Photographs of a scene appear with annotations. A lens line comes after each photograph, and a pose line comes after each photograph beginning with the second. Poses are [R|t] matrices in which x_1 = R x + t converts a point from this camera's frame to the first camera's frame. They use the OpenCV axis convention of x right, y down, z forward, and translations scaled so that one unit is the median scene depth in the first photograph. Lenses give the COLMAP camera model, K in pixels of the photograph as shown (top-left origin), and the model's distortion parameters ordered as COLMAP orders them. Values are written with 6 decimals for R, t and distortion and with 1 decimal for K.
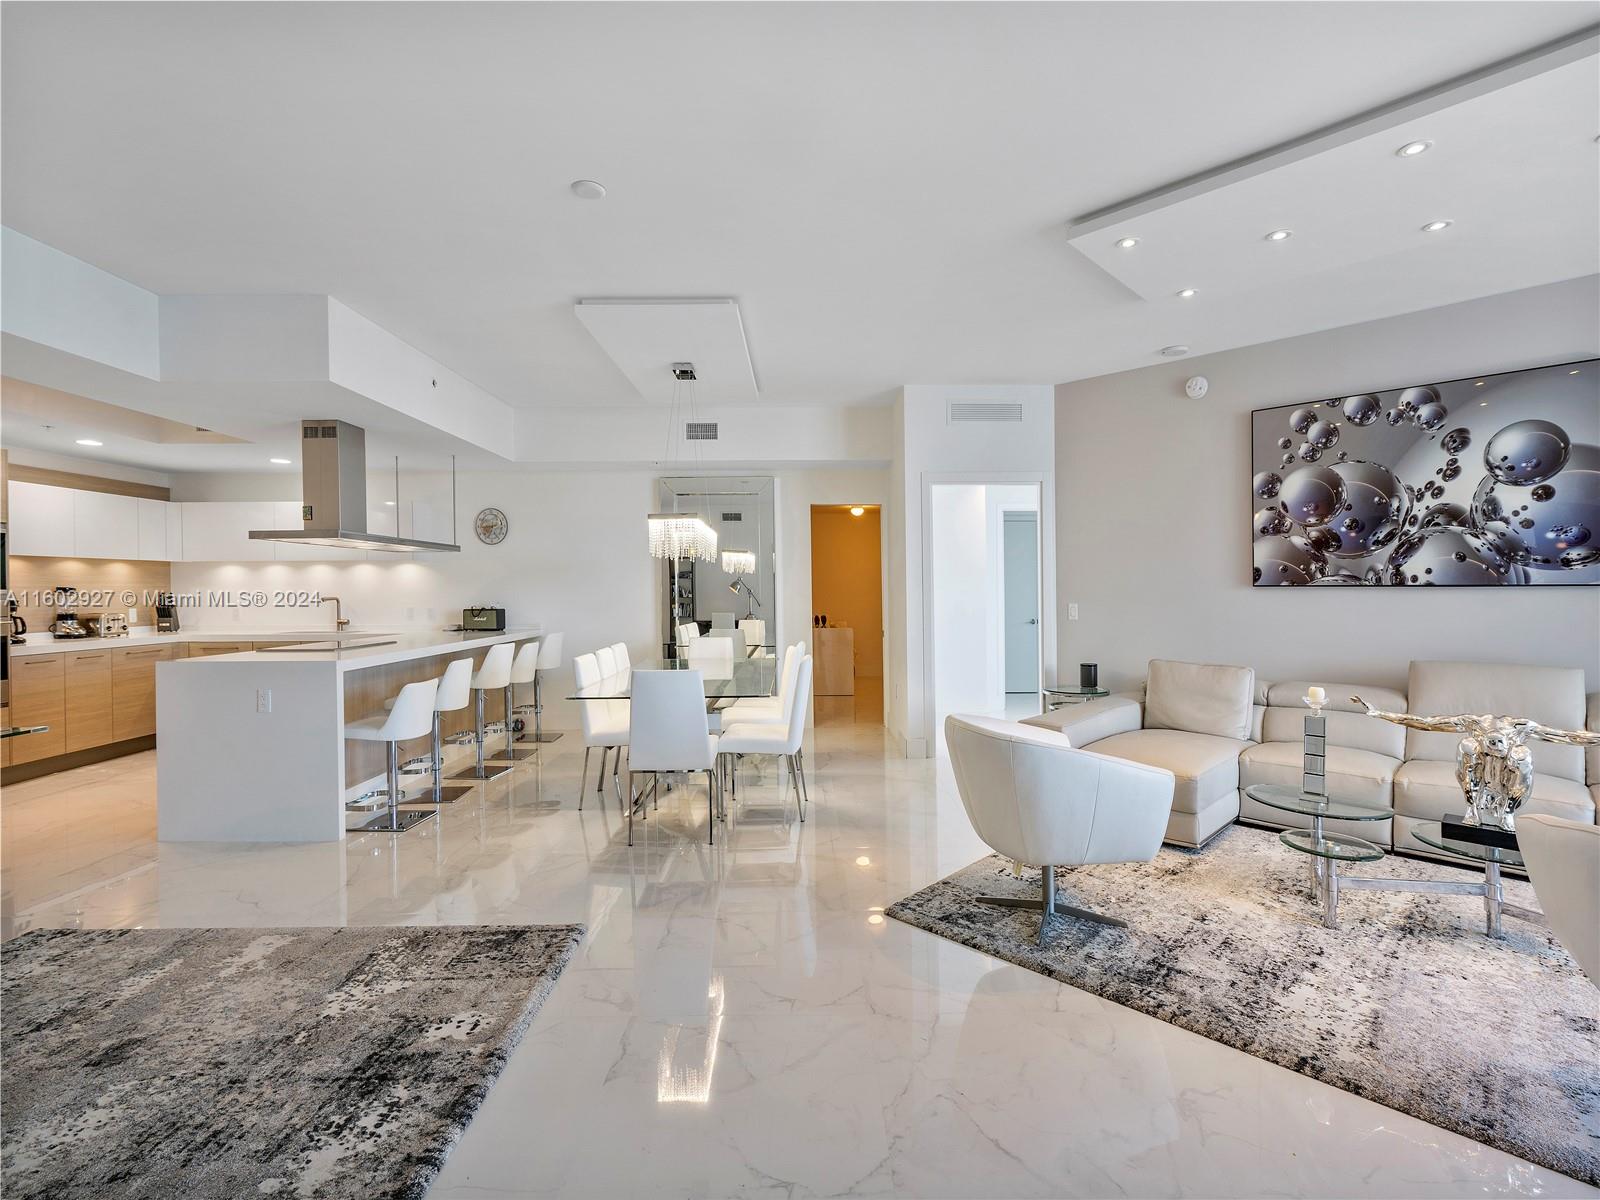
lens RADIAL K [[731.6, 0, 795.8], [0, 731.6, 589.7], [0, 0, 1]] dist [-0.003914, 0.001685]
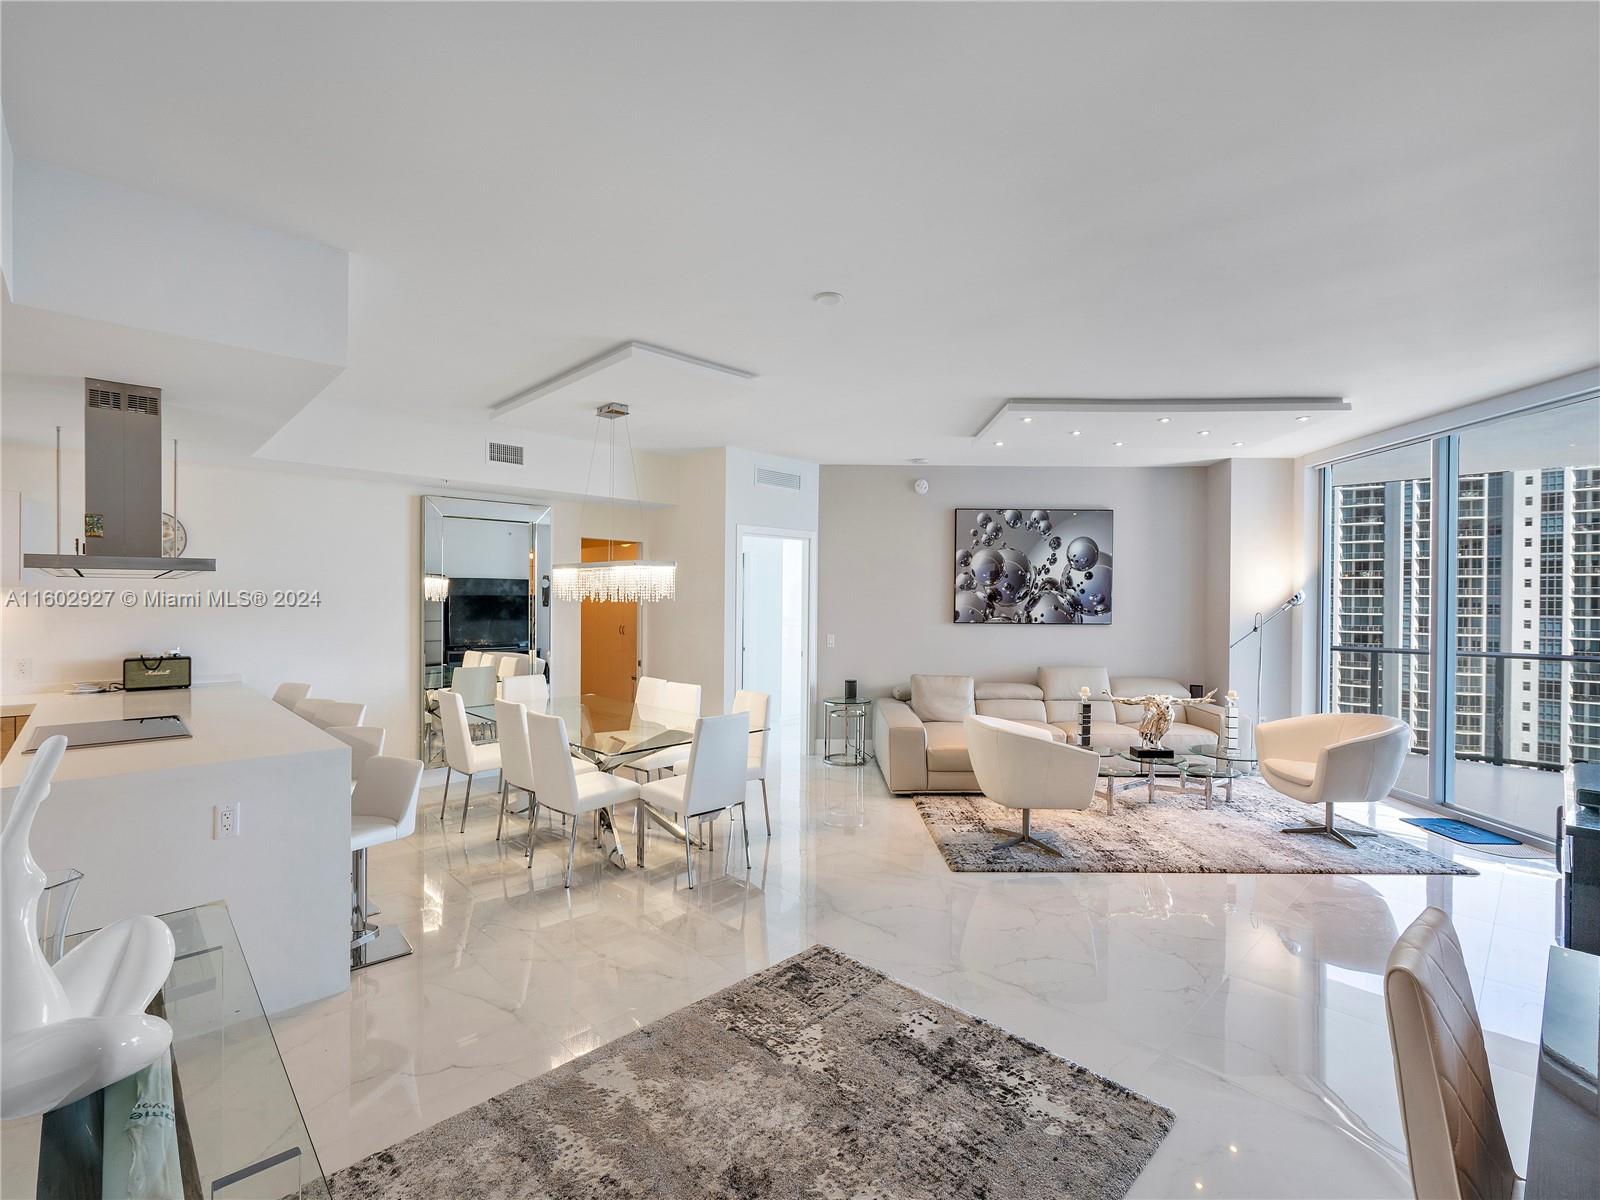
lens RADIAL K [[731.6, 0, 804.5], [0, 731.6, 598.4], [0, 0, 1]] dist [-0.003914, 0.001685]
pose [[0.714644, 0.011249, 0.699398, -0.704268], [-0.009463, 0.999935, -0.006413, -0.045656], [-0.699424, -0.002036, 0.714704, 0.131641]]
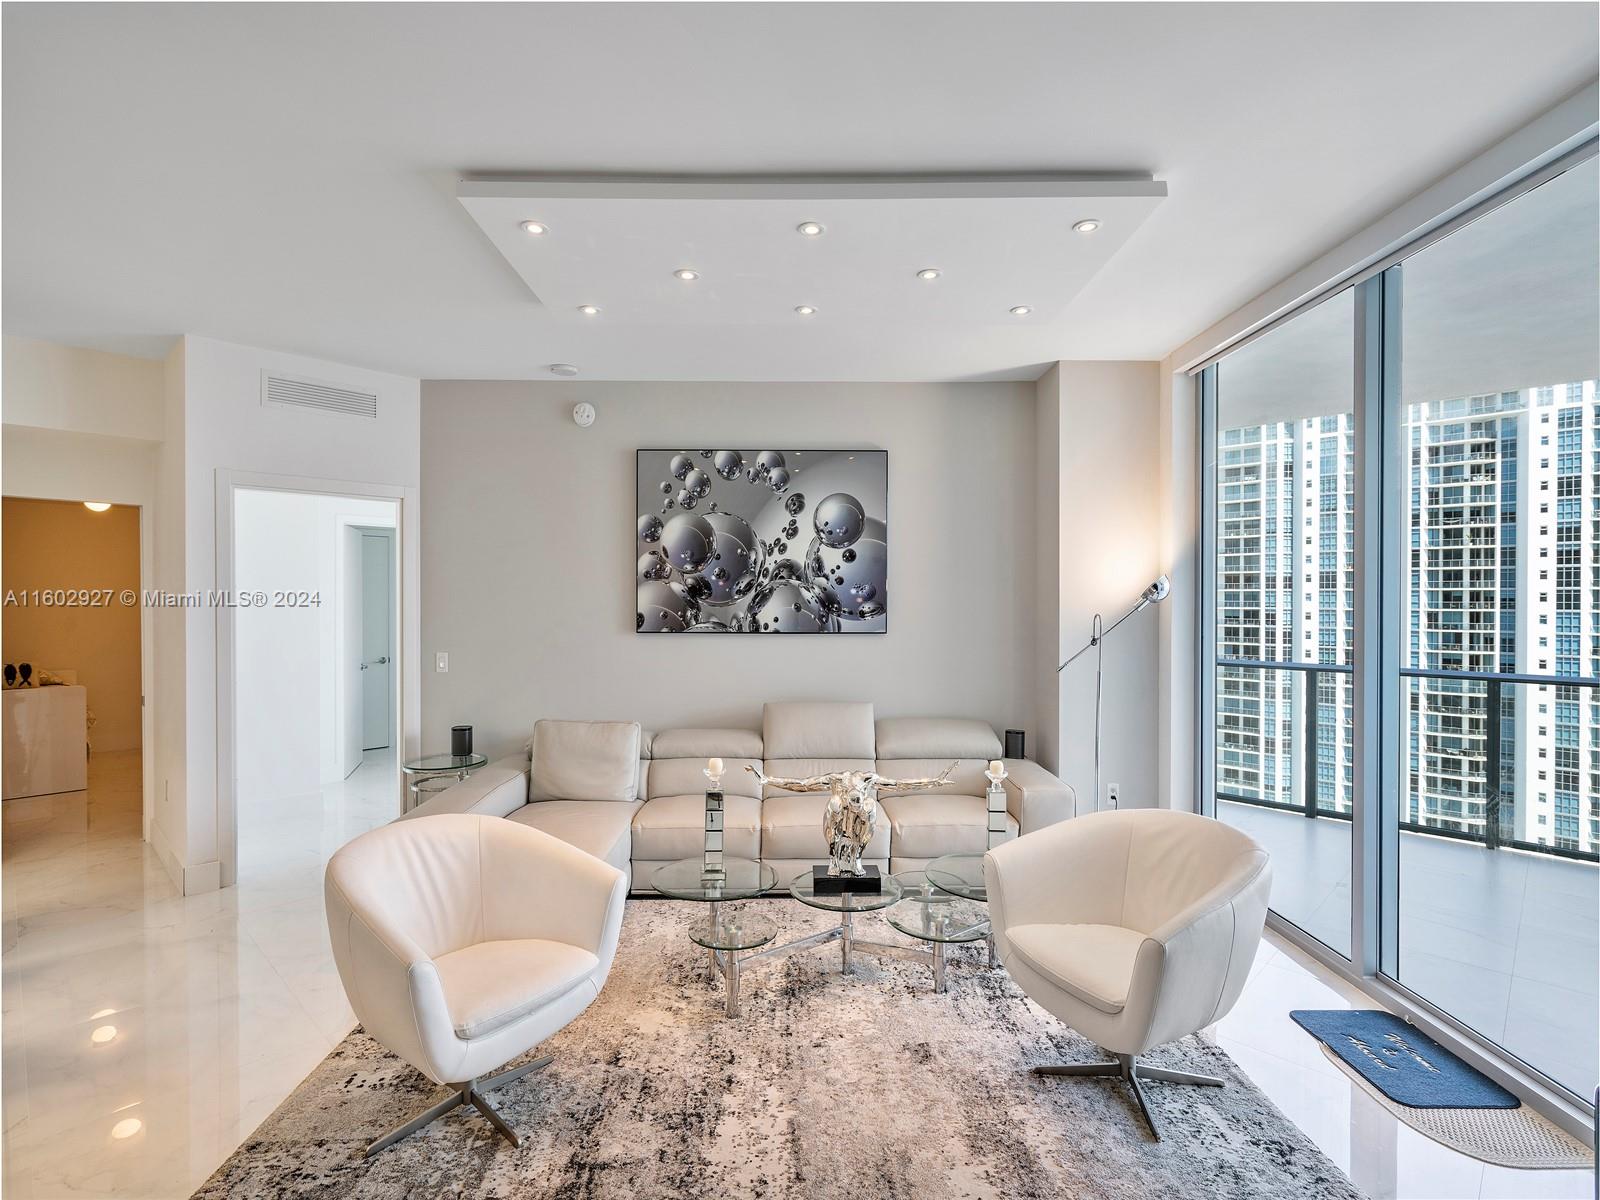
lens RADIAL K [[792.1, 0, 788.7], [0, 792.1, 596.6], [0, 0, 1]] dist [0.003659, -0.002576]
pose [[0.700685, 0.006226, 0.713443, 0.026582], [-0.003221, 0.999979, -0.005563, -0.049017], [-0.713463, 0.001600, 0.700691, 0.138109]]
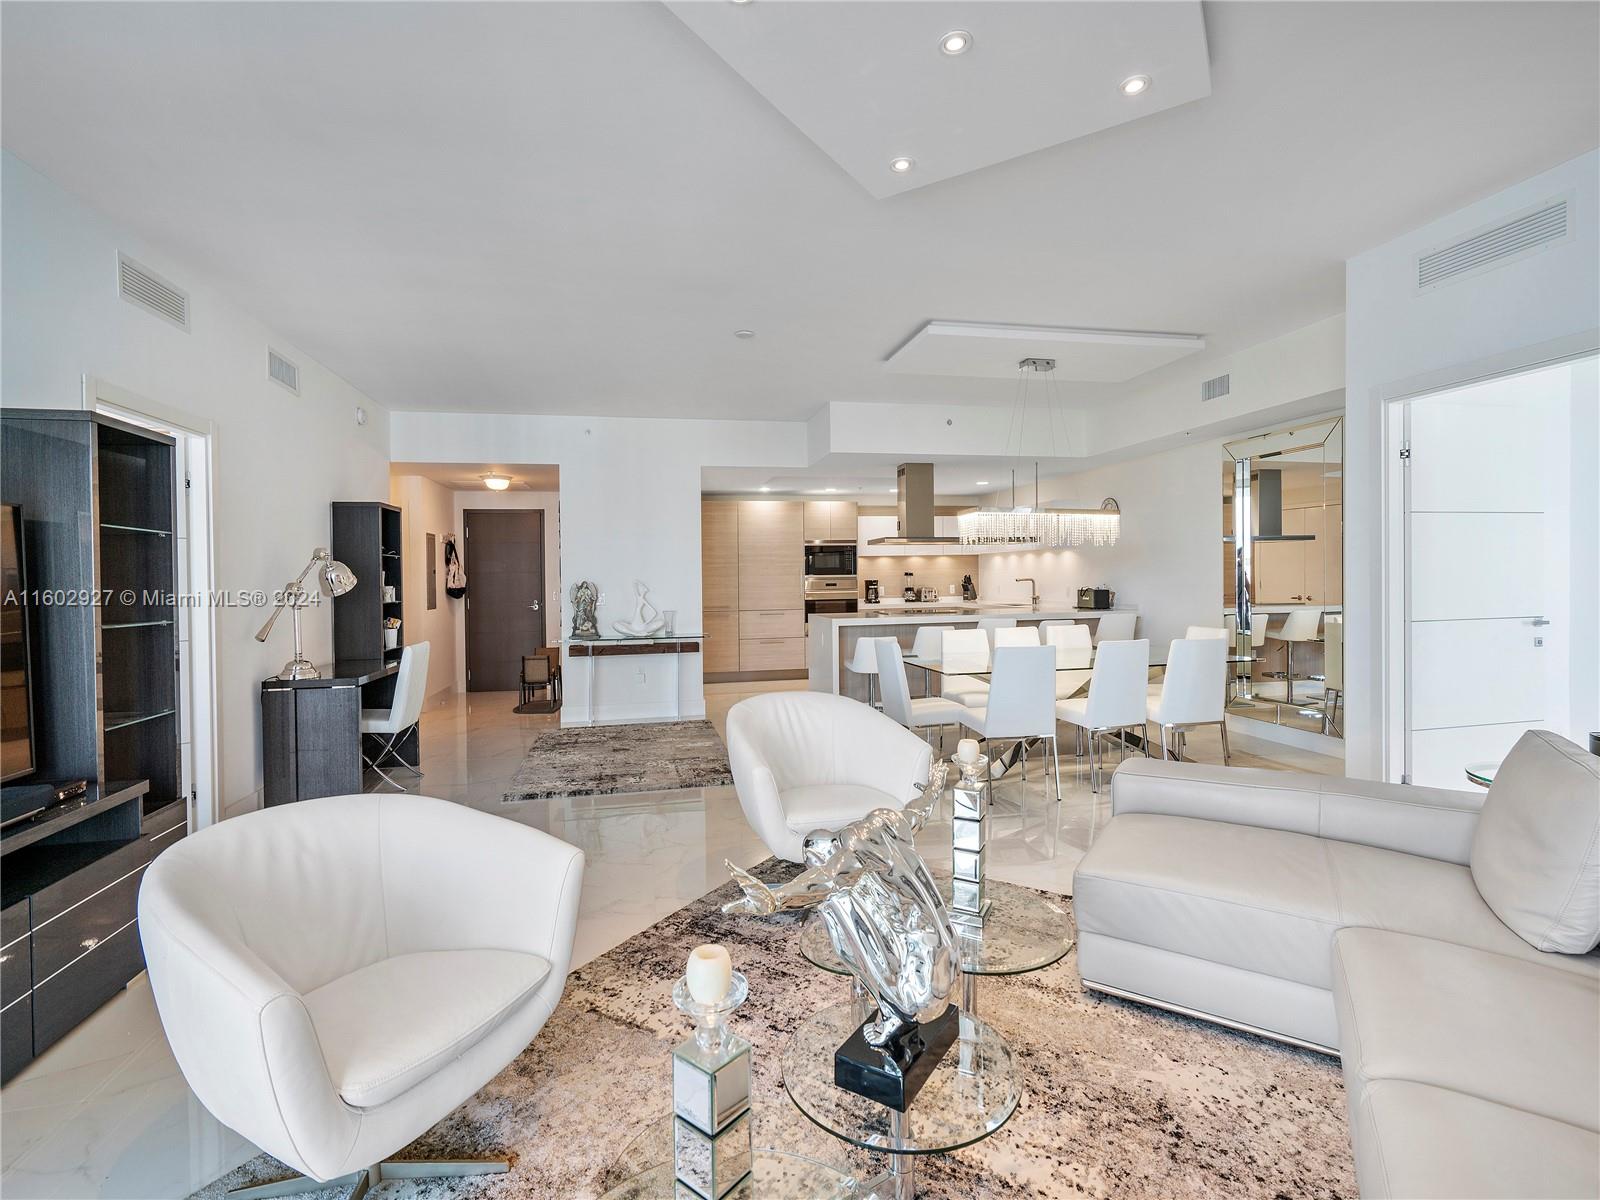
lens RADIAL K [[731.6, 0, 797.4], [0, 731.6, 585.8], [0, 0, 1]] dist [-0.003914, 0.001685]
pose [[0.200830, 0.013905, -0.979527, 0.865206], [0.012565, 0.999780, 0.016769, -0.005481], [0.979546, -0.015676, 0.200611, 0.497665]]
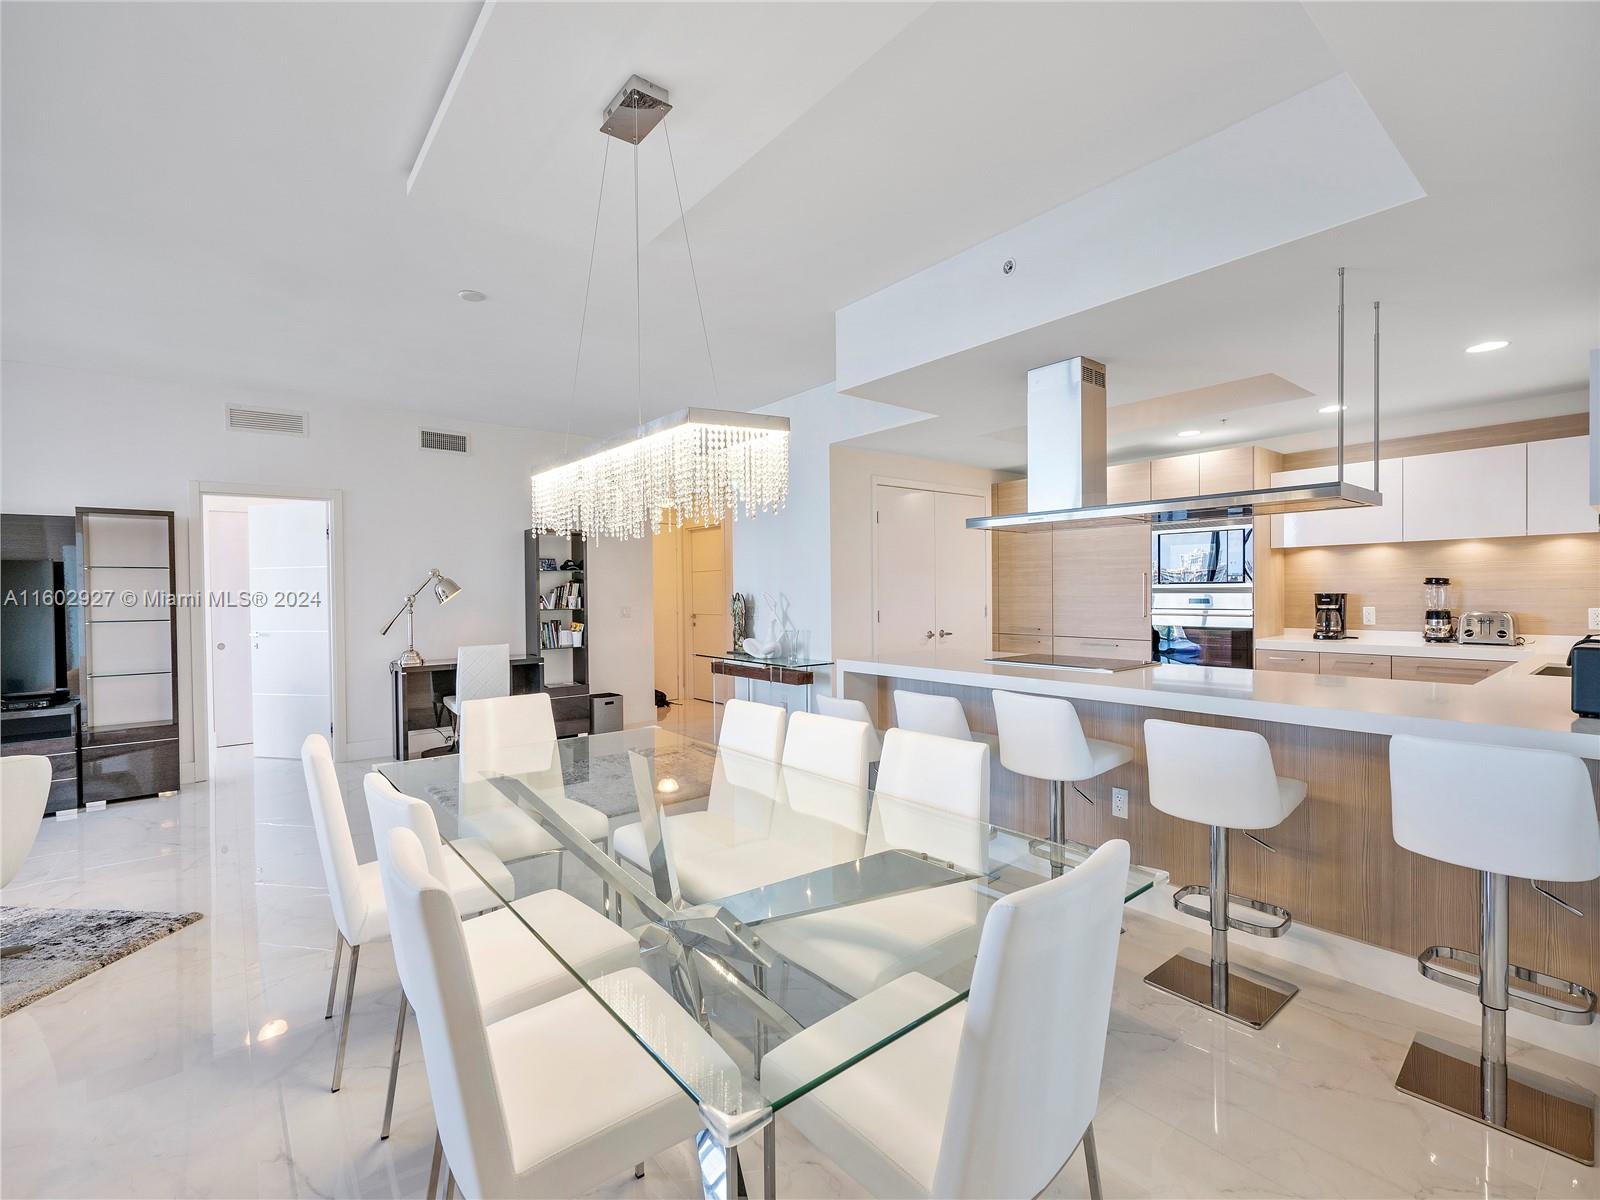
lens RADIAL K [[731.6, 0, 804.5], [0, 731.6, 599.9], [0, 0, 1]] dist [-0.003914, 0.001685]
pose [[-0.779574, 0.026170, -0.625763, 0.060820], [0.016064, 0.999633, 0.021792, -0.009837], [0.626104, 0.006936, -0.779708, 1.540107]]
